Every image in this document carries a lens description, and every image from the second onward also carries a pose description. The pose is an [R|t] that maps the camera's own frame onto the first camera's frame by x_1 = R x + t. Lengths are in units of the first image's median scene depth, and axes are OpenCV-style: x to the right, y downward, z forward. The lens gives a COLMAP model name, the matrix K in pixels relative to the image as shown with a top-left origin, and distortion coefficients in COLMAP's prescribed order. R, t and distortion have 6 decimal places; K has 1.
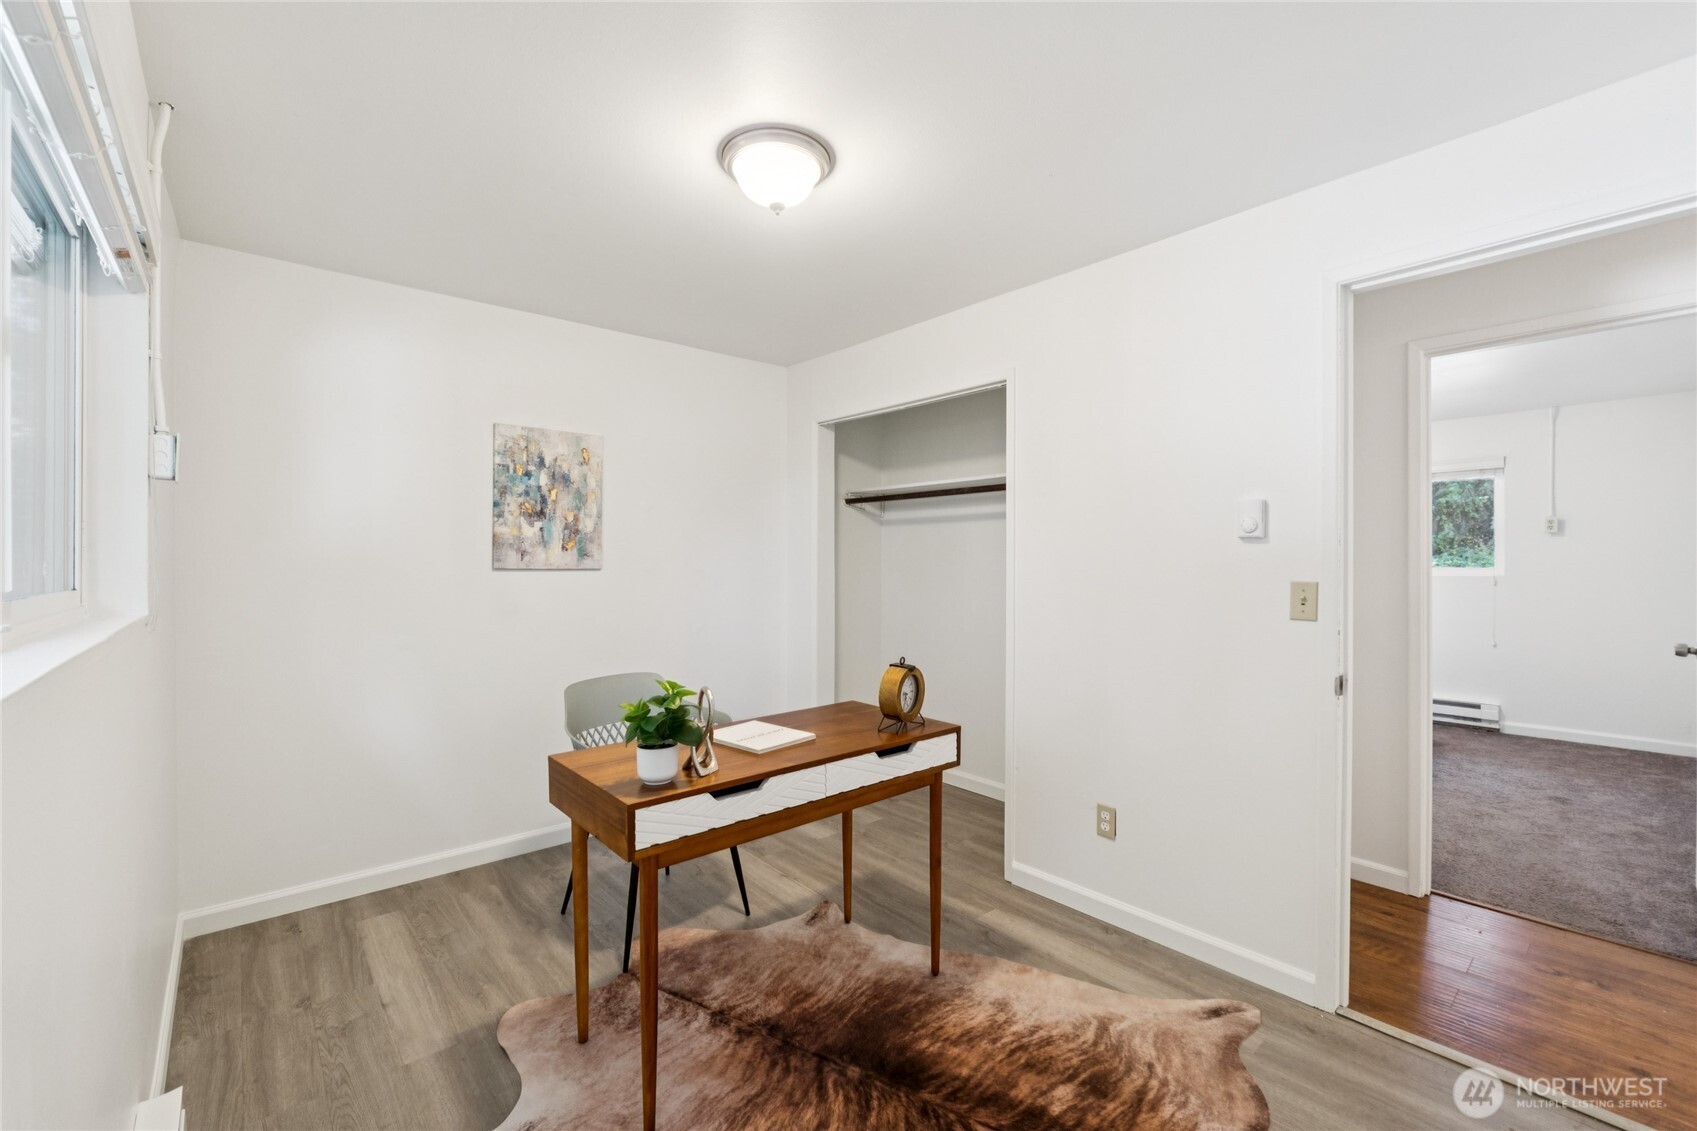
lens RADIAL K [[708.0, 0, 846.4], [0, 708.0, 561.8], [0, 0, 1]] dist [-0.009407, -0.000267]
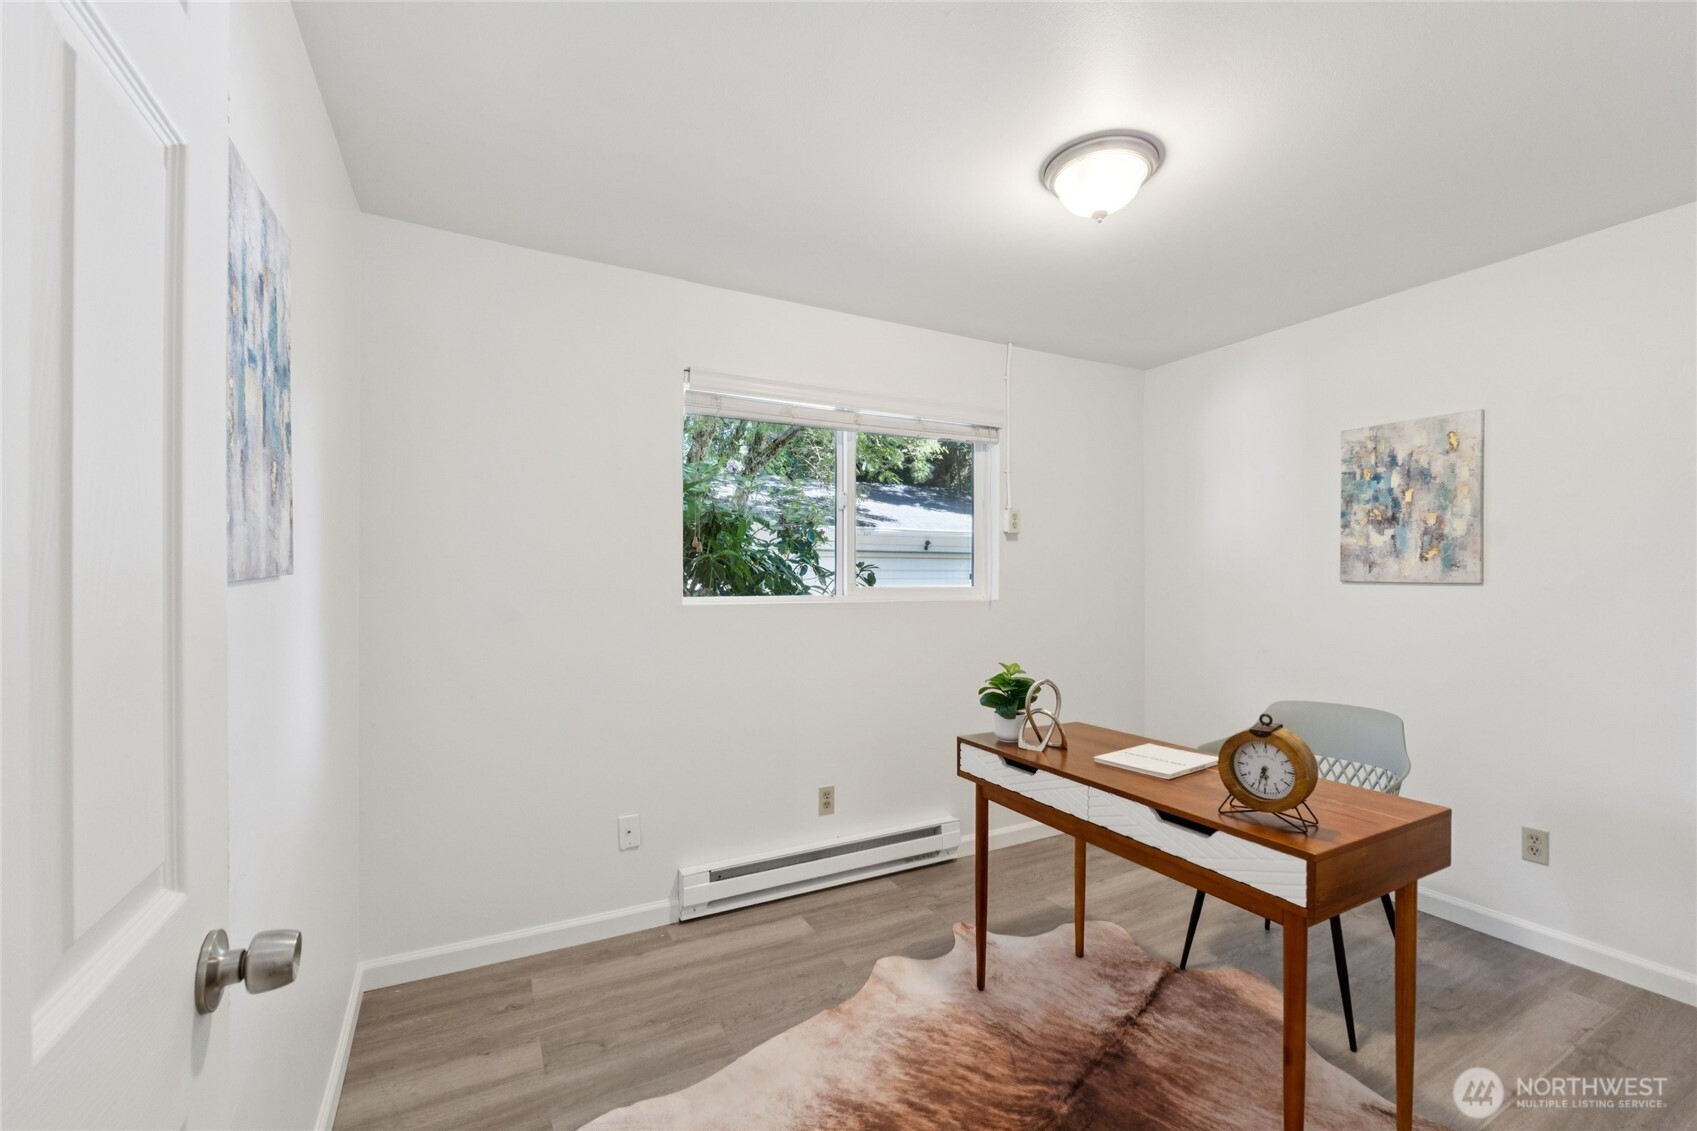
lens RADIAL K [[708.0, 0, 846.8], [0, 708.0, 574.0], [0, 0, 1]] dist [-0.009407, -0.000267]
pose [[-0.226108, -0.003181, -0.974097, 0.581125], [-0.004035, 0.999989, -0.002329, 0.004748], [0.974094, 0.003404, -0.226118, 0.541652]]
